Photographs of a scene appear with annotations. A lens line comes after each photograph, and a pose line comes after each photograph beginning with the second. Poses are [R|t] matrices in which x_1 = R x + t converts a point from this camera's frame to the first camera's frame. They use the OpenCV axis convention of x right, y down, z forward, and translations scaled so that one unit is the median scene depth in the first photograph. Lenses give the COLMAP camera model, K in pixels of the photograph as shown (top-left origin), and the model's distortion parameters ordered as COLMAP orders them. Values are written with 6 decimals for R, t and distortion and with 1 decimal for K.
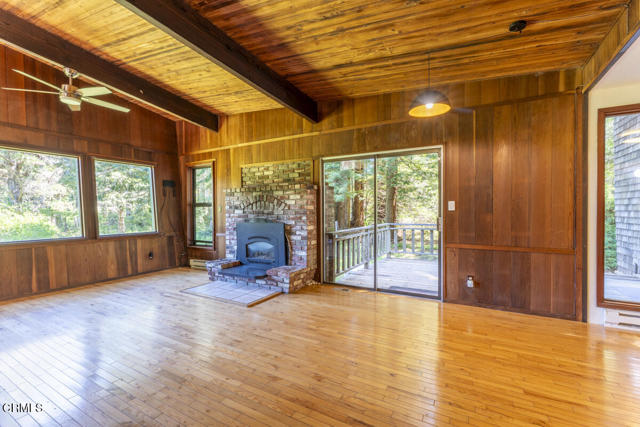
lens RADIAL K [[286.9, 0, 318.0], [0, 286.9, 212.9], [0, 0, 1]] dist [-0.005444, -0.000529]
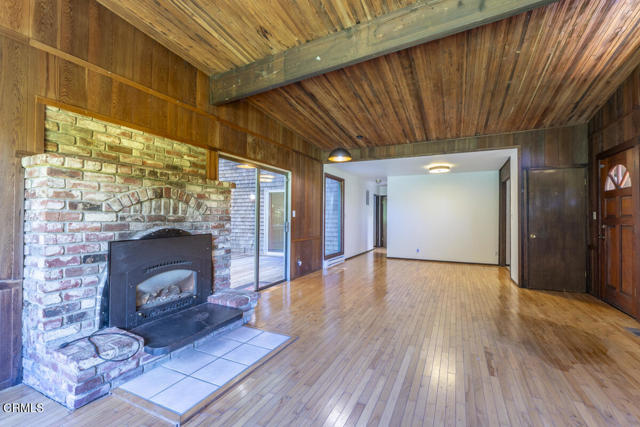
lens RADIAL K [[286.9, 0, 317.9], [0, 286.9, 214.4], [0, 0, 1]] dist [-0.005444, -0.000529]
pose [[-0.080774, 0.014853, 0.996622, -0.825672], [0.005326, 0.999881, -0.014470, -0.000110], [-0.996718, 0.004139, -0.080844, 0.797720]]
